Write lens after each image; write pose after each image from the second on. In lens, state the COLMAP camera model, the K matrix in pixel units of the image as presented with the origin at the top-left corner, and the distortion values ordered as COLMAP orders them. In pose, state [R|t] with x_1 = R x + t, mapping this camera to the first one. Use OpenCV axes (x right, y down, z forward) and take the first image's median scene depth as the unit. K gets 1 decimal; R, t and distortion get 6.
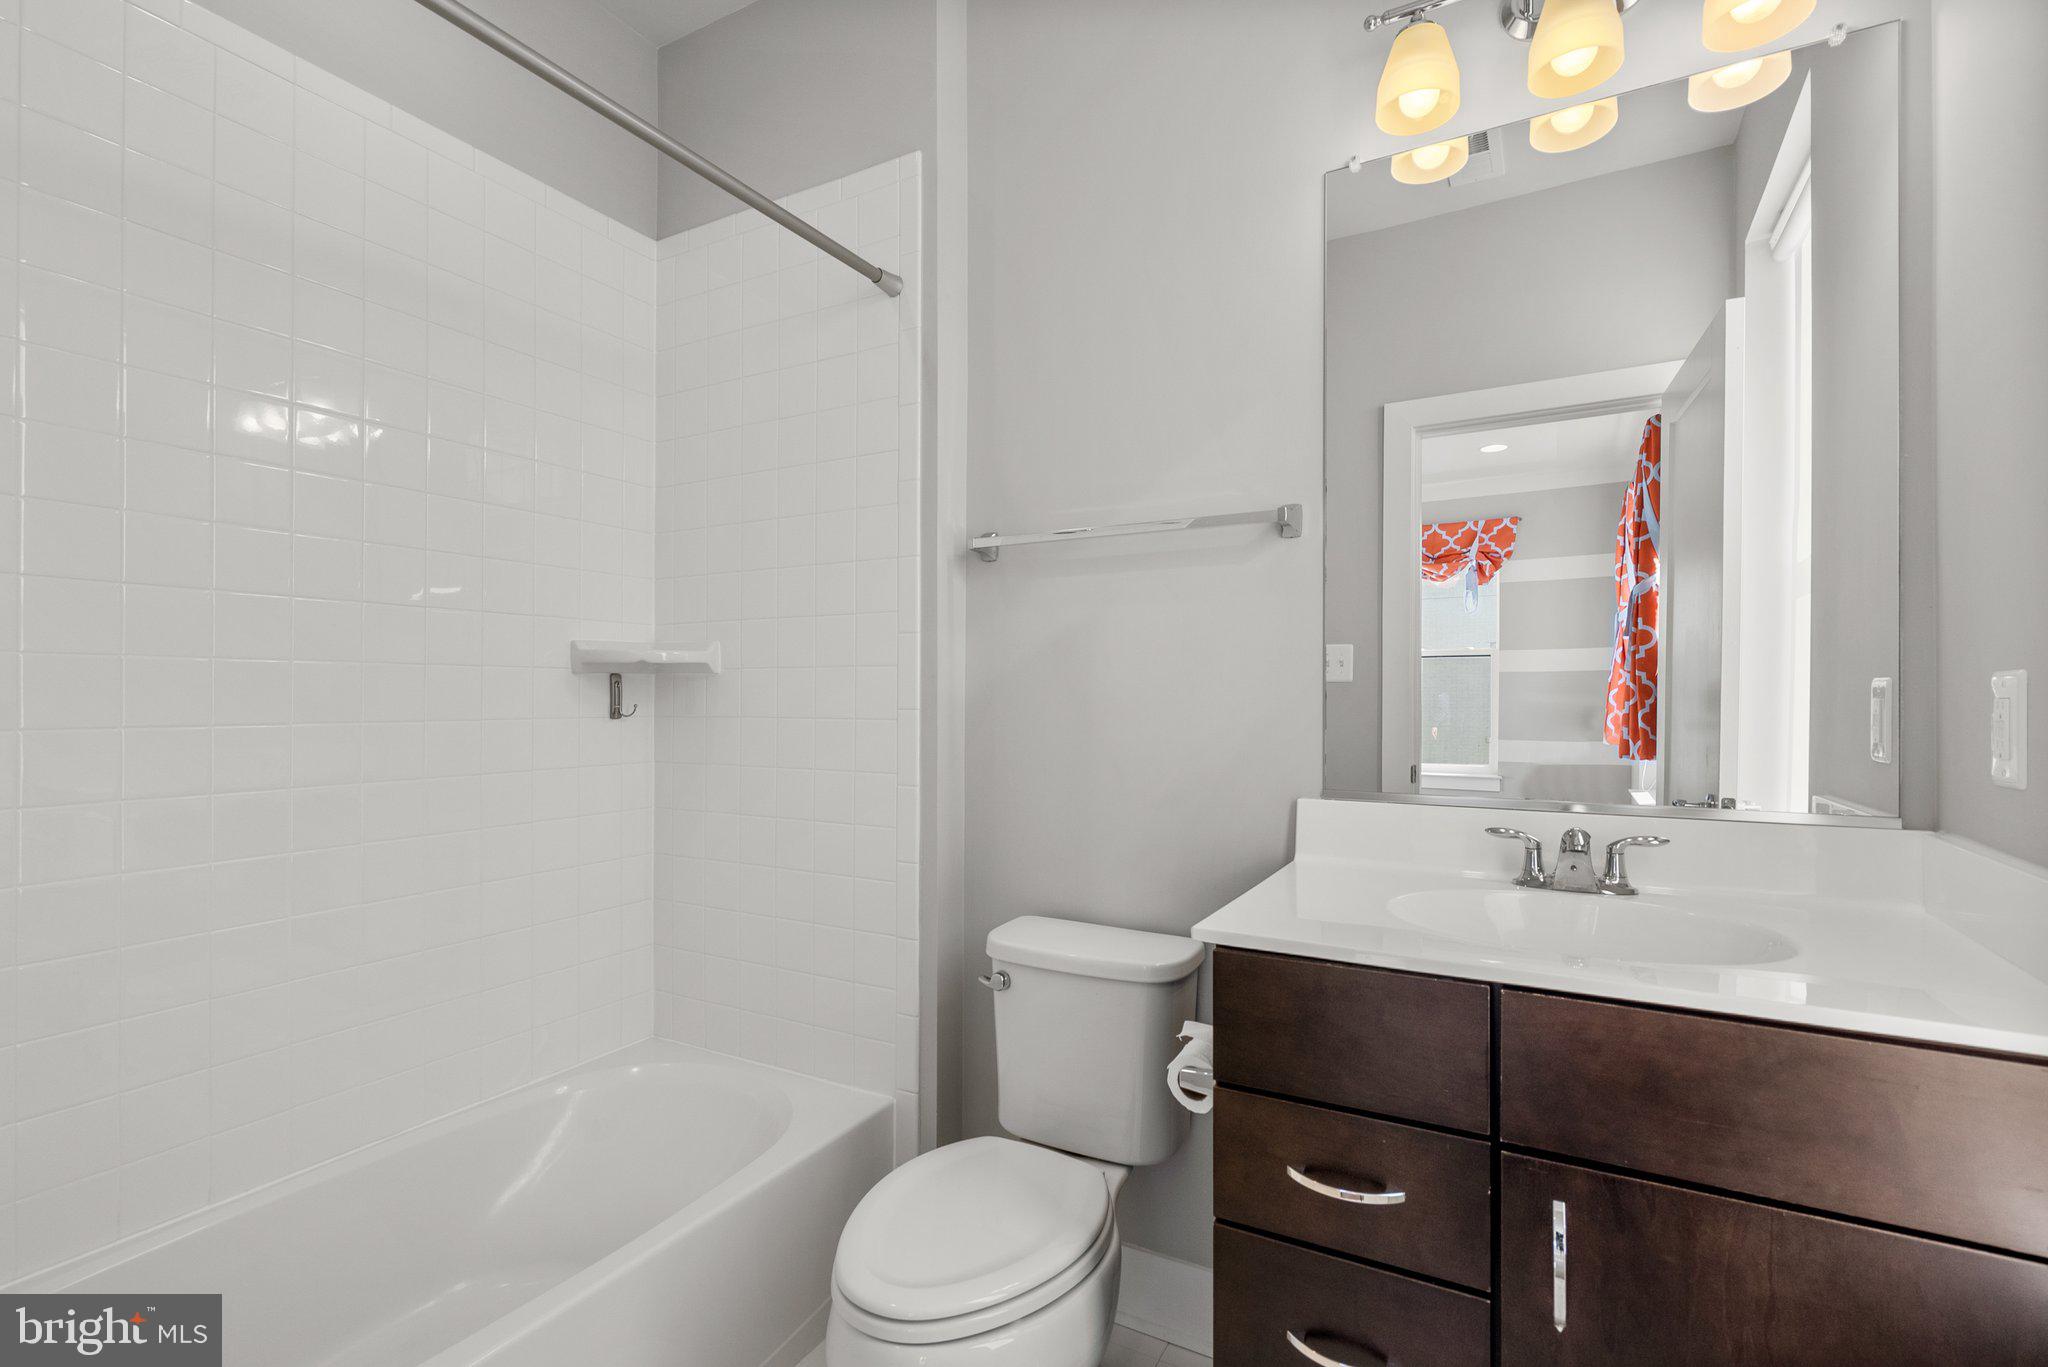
lens RADIAL K [[935.8, 0, 1025.9], [0, 935.8, 683.7], [0, 0, 1]] dist [-0.009013, 0.004838]
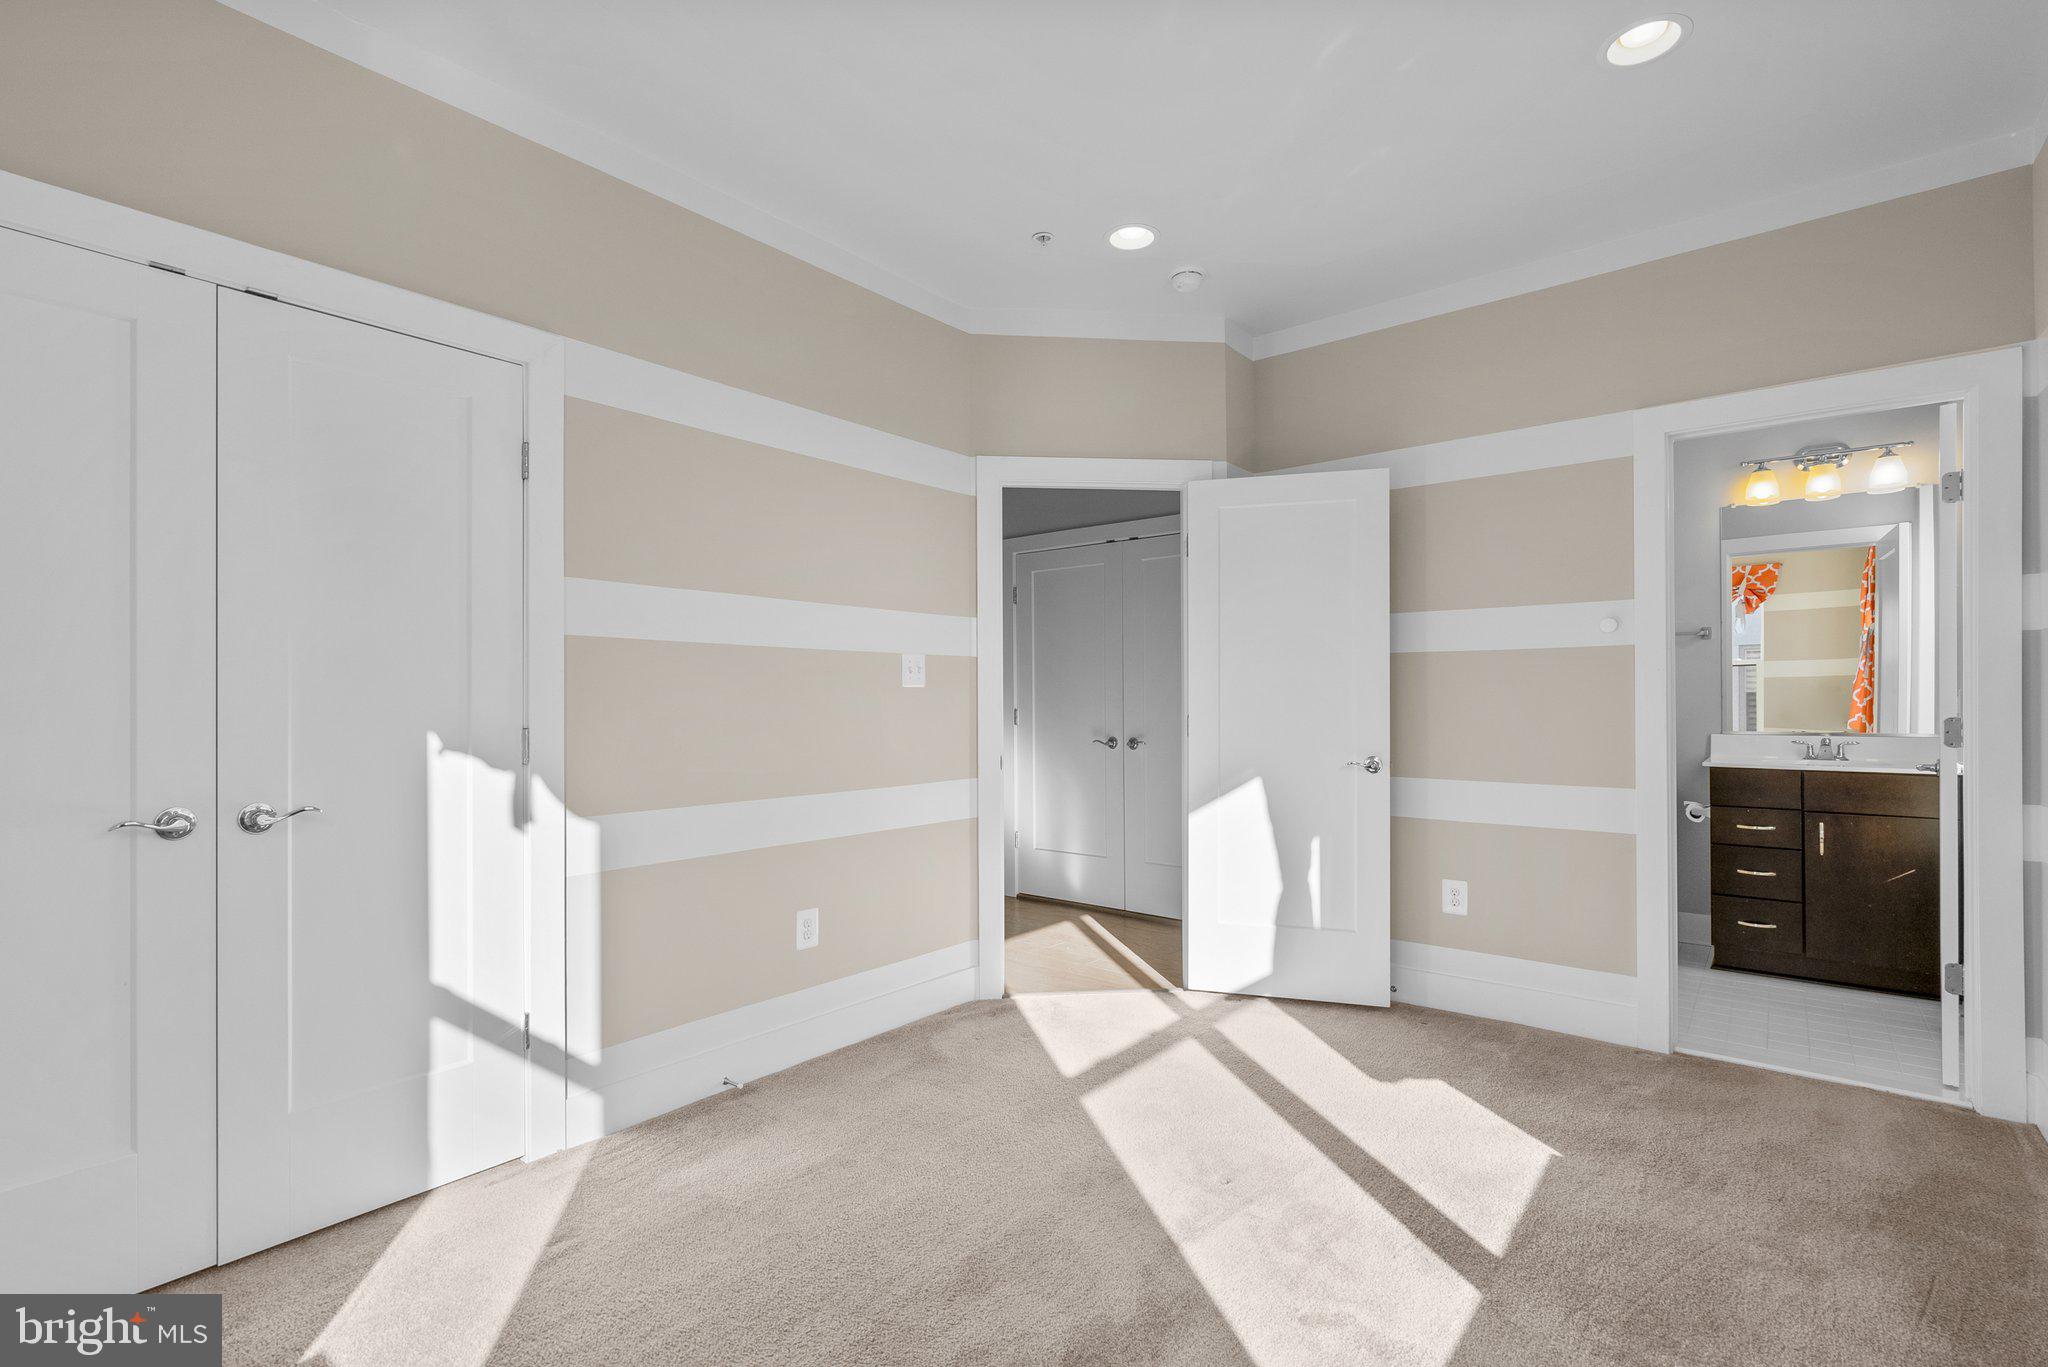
lens RADIAL K [[935.8, 0, 1017.3], [0, 935.8, 693.2], [0, 0, 1]] dist [-0.009013, 0.004838]
pose [[0.982678, -0.011778, -0.184945, -0.421615], [0.012915, 0.999904, 0.004943, -0.012583], [0.184869, -0.007246, 0.982736, -0.725273]]
